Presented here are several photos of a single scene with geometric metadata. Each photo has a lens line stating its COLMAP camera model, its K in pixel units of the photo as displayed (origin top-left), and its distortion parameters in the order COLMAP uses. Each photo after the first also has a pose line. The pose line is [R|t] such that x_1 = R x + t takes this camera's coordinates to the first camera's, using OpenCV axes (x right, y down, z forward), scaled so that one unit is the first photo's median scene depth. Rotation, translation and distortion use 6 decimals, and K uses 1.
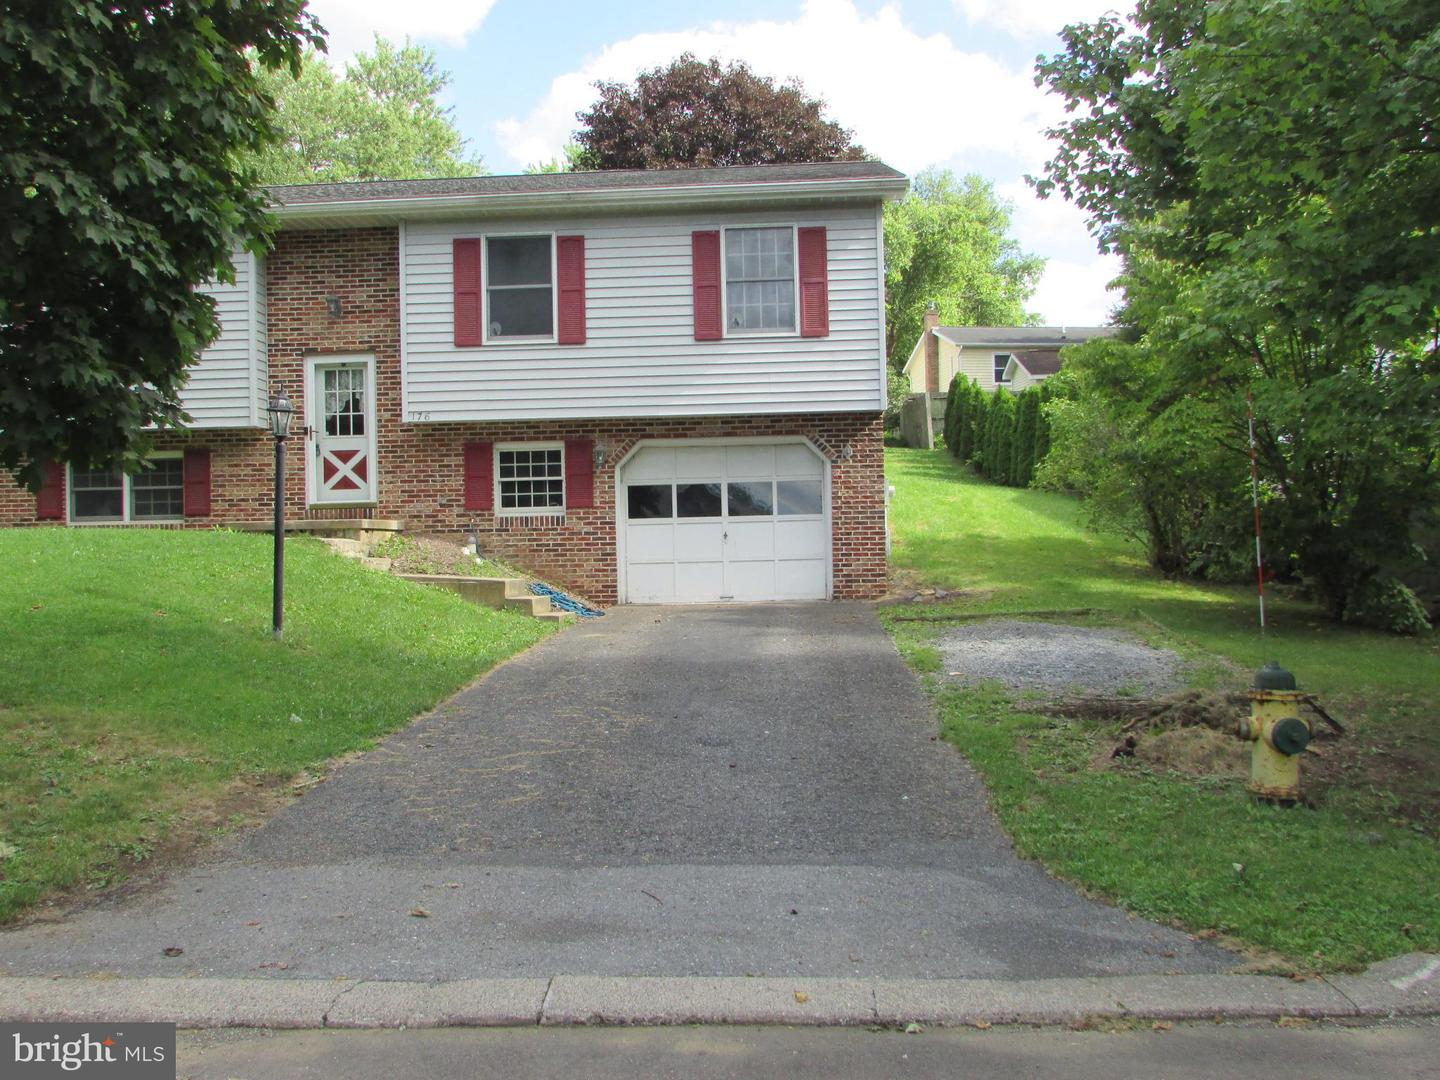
lens RADIAL K [[1295.9, 0, 773.2], [0, 1295.9, 549.3], [0, 0, 1]] dist [-0.094304, 0.055958]
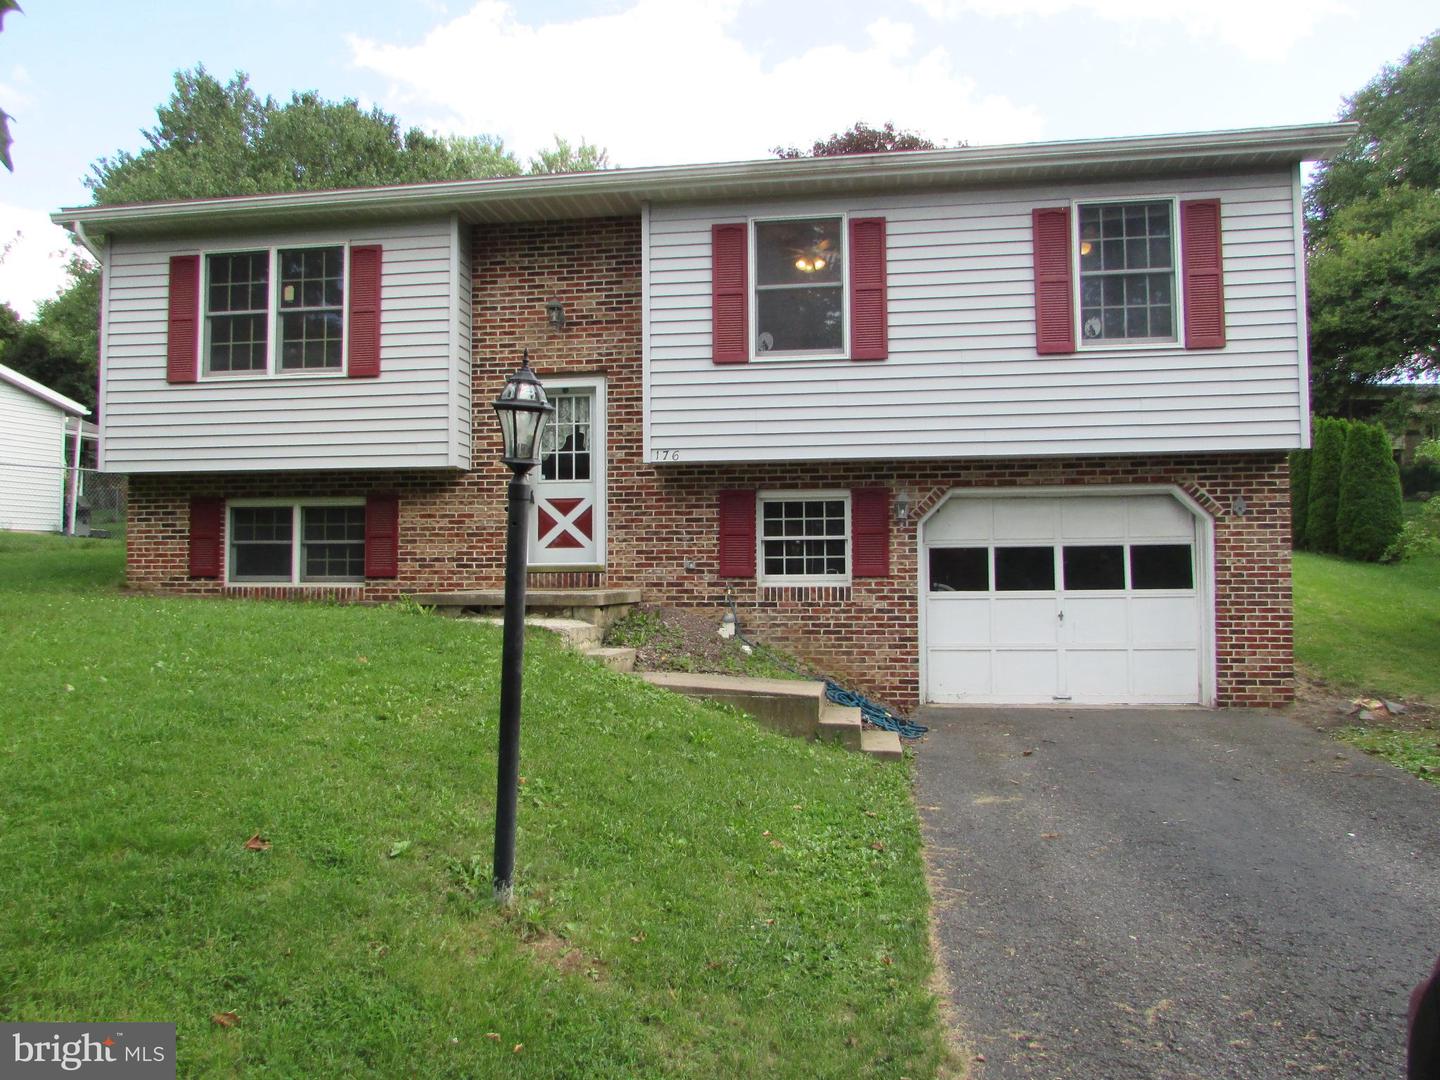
lens RADIAL K [[1029.5, 0, 728.8], [0, 1029.5, 536.7], [0, 0, 1]] dist [-0.041083, 0.016144]
pose [[0.993071, 0.010427, -0.117056, -0.161535], [-0.015558, 0.998954, -0.043001, -0.028327], [0.116485, 0.044524, 0.992194, 0.389357]]
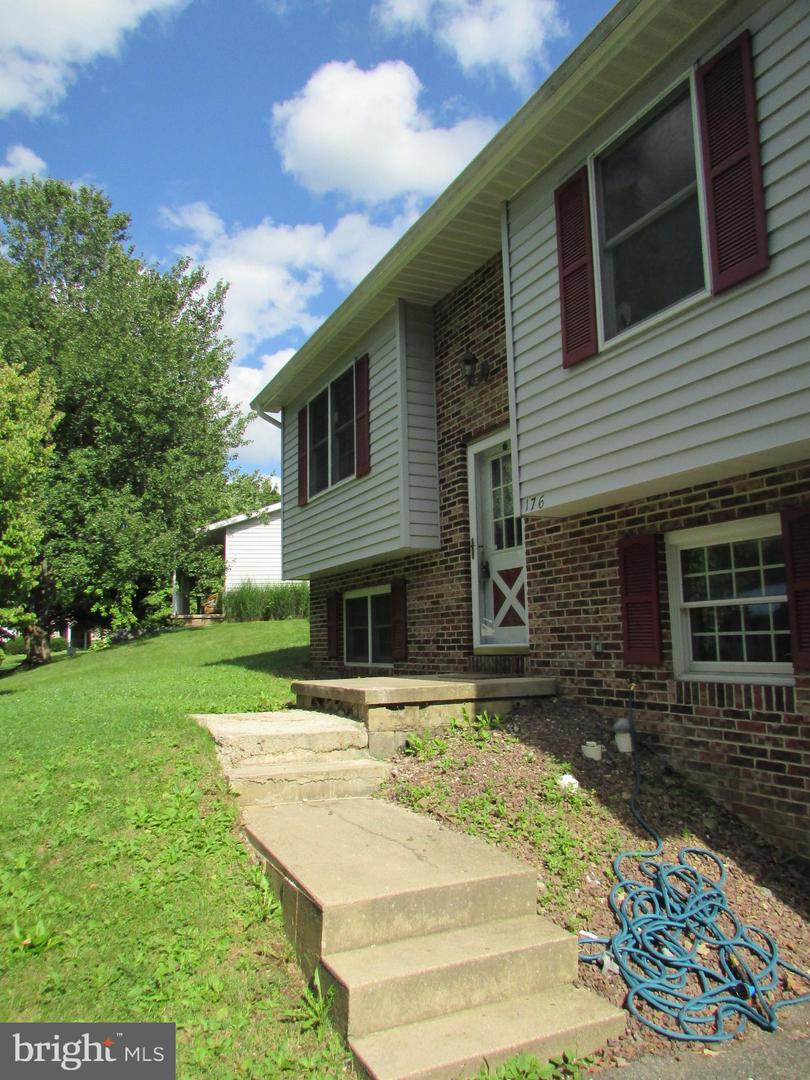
lens RADIAL K [[772.1, 0, 400.7], [0, 772.1, 535.4], [0, 0, 1]] dist [-0.041083, 0.016144]
pose [[0.455116, -0.112701, -0.883271, 0.006508], [0.007787, 0.992424, -0.122615, -0.045384], [0.890398, 0.048926, 0.452546, 0.768971]]
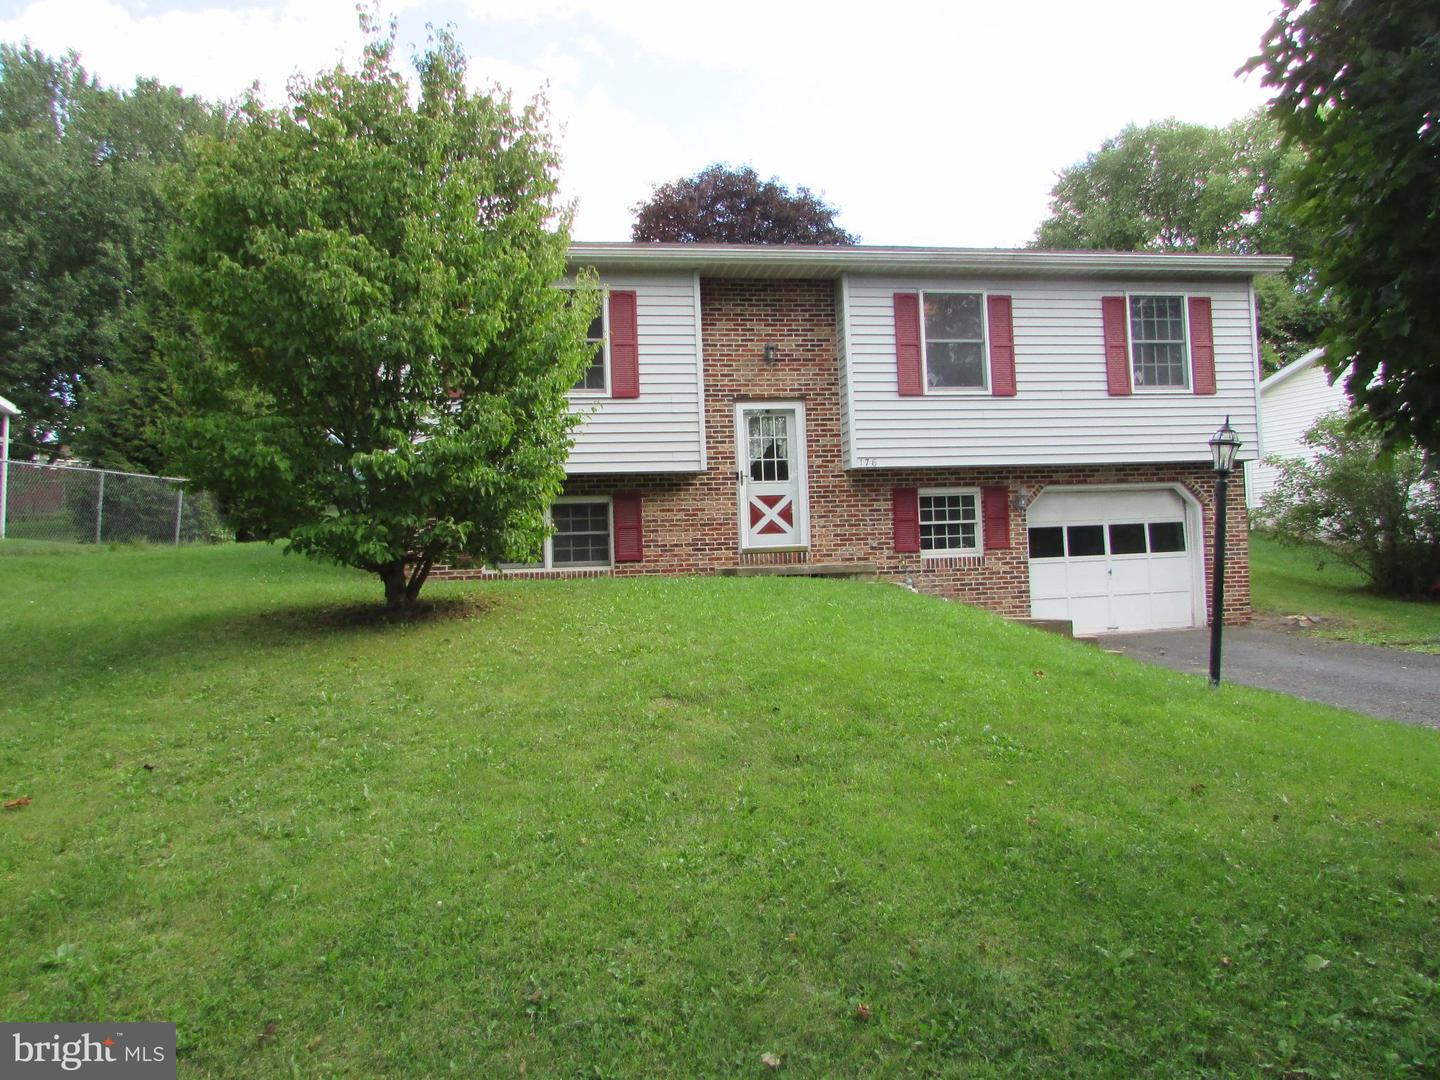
lens RADIAL K [[1029.5, 0, 733.3], [0, 1029.5, 537.9], [0, 0, 1]] dist [-0.041083, 0.016144]
pose [[0.979499, -0.011174, 0.201137, -0.533954], [0.020277, 0.998858, -0.043255, -0.008800], [-0.200424, 0.046446, 0.978608, 0.211029]]
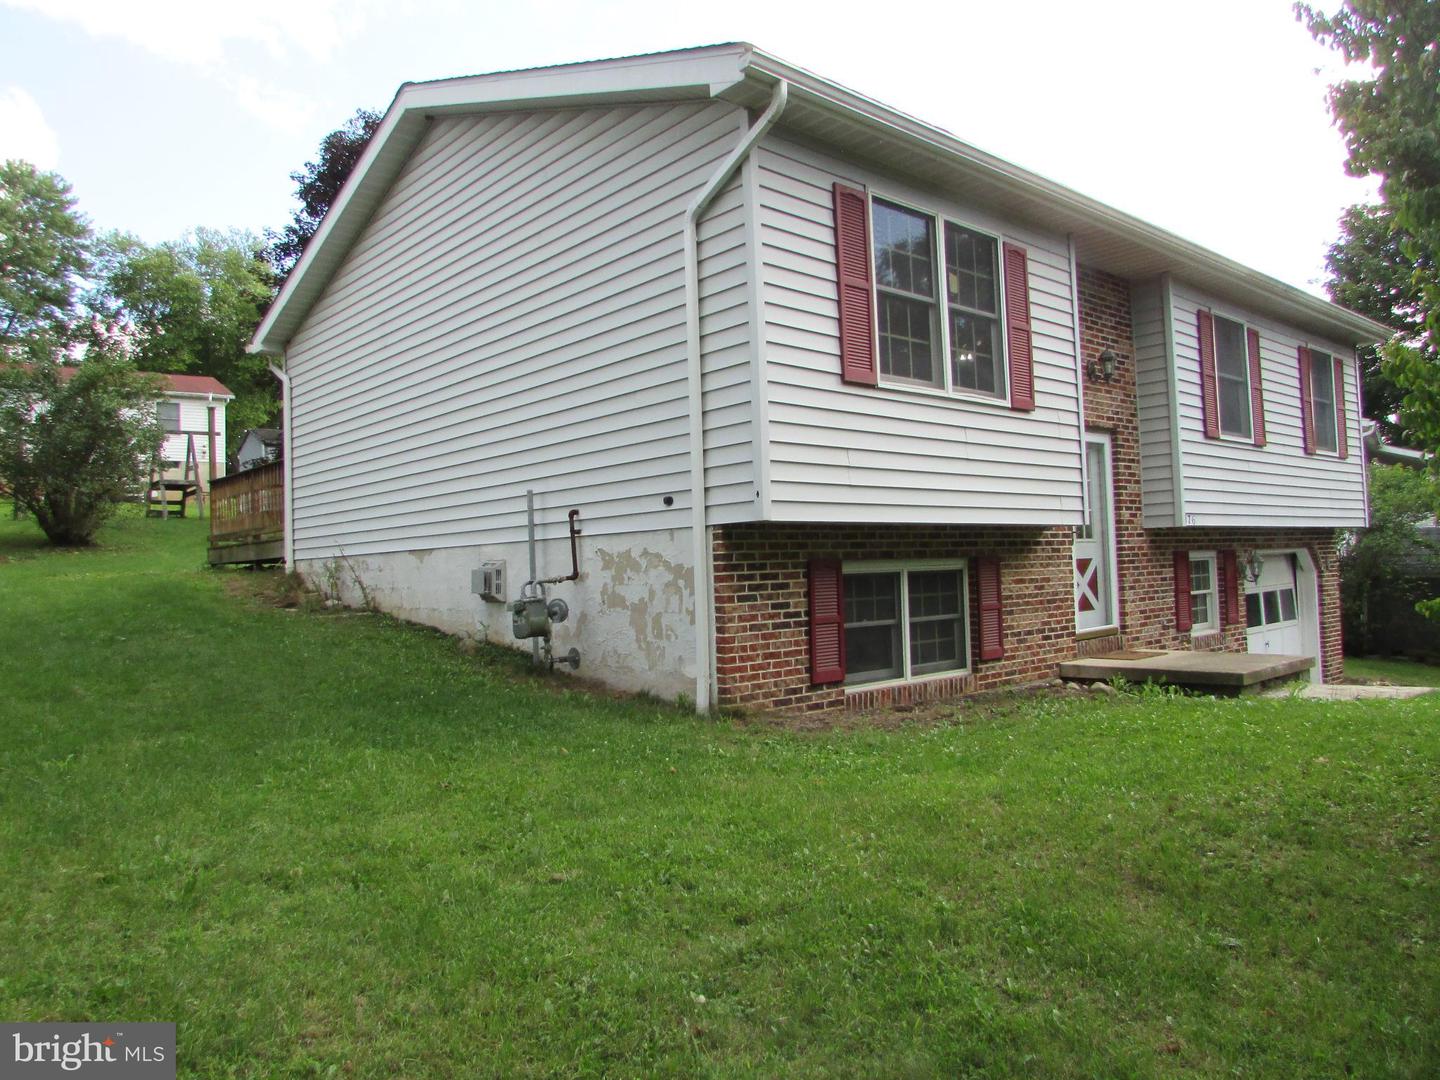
lens RADIAL K [[1029.5, 0, 741.4], [0, 1029.5, 530.4], [0, 0, 1]] dist [-0.041083, 0.016144]
pose [[0.718420, 0.020488, 0.695308, -0.902606], [0.018903, 0.998622, -0.048958, -0.068906], [-0.695353, 0.048316, 0.717042, 0.717775]]
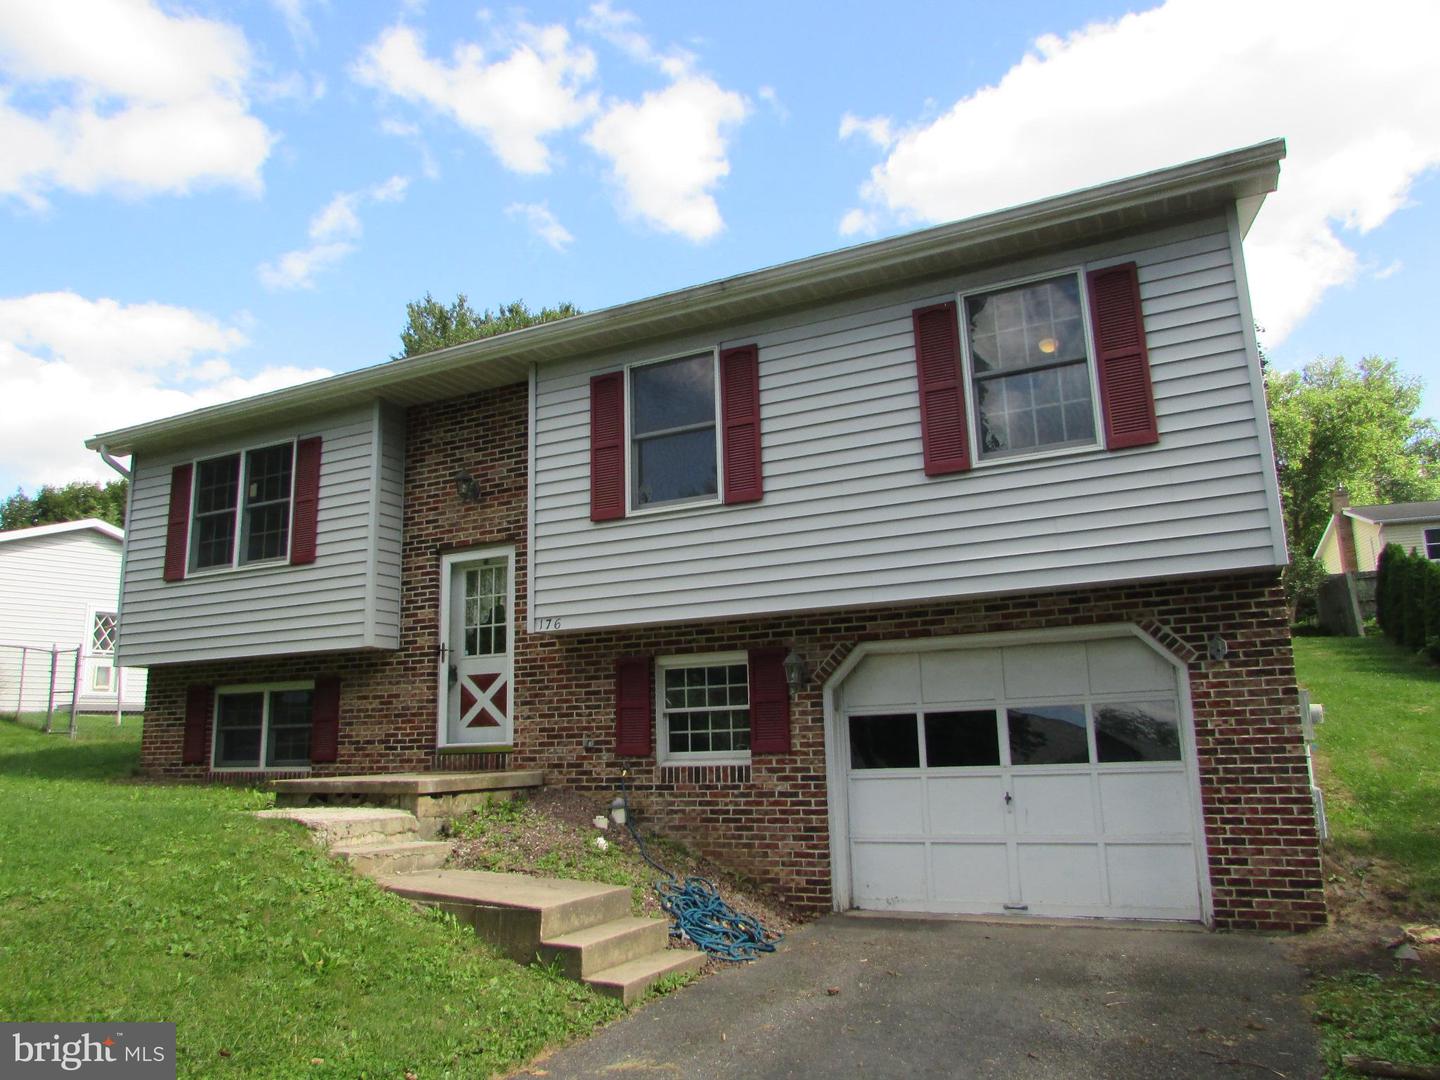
lens RADIAL K [[1029.5, 0, 719.4], [0, 1029.5, 536.3], [0, 0, 1]] dist [-0.041083, 0.016144]
pose [[0.906710, -0.088694, -0.412323, 0.047663], [0.007857, 0.981020, -0.193749, -0.039199], [0.421681, 0.172435, 0.890197, 0.513599]]
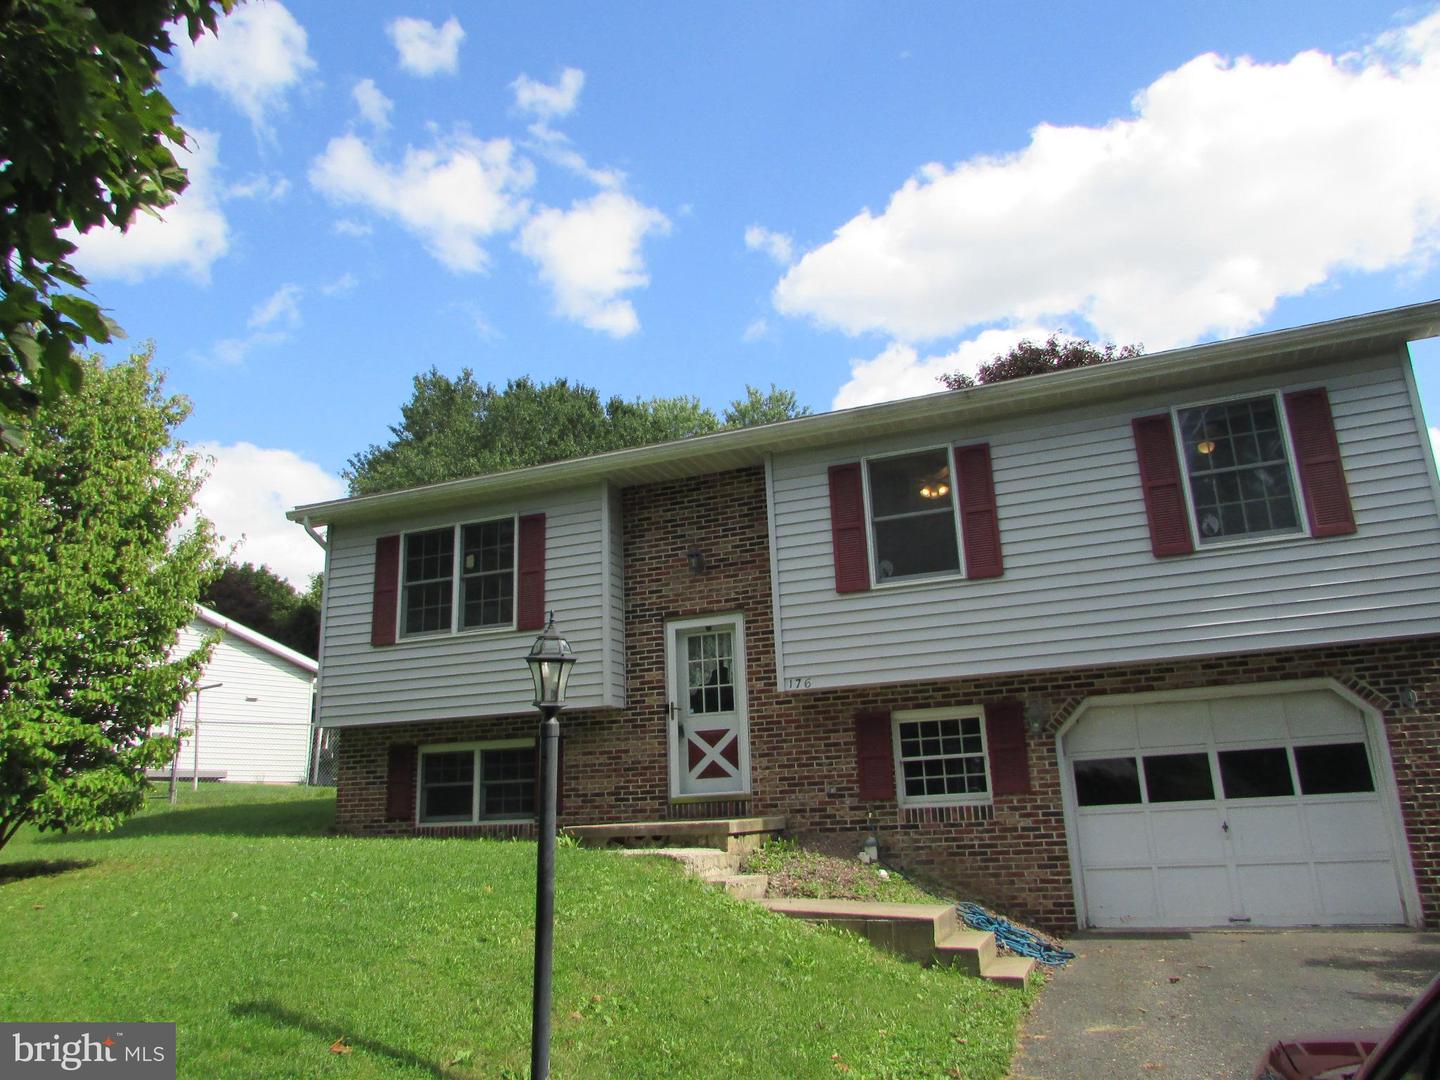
lens RADIAL K [[1029.5, 0, 725.0], [0, 1029.5, 539.6], [0, 0, 1]] dist [-0.041083, 0.016144]
pose [[0.942090, -0.104479, -0.318670, -0.101707], [0.020508, 0.966402, -0.256216, -0.025893], [0.334732, 0.234843, 0.912580, 0.368855]]
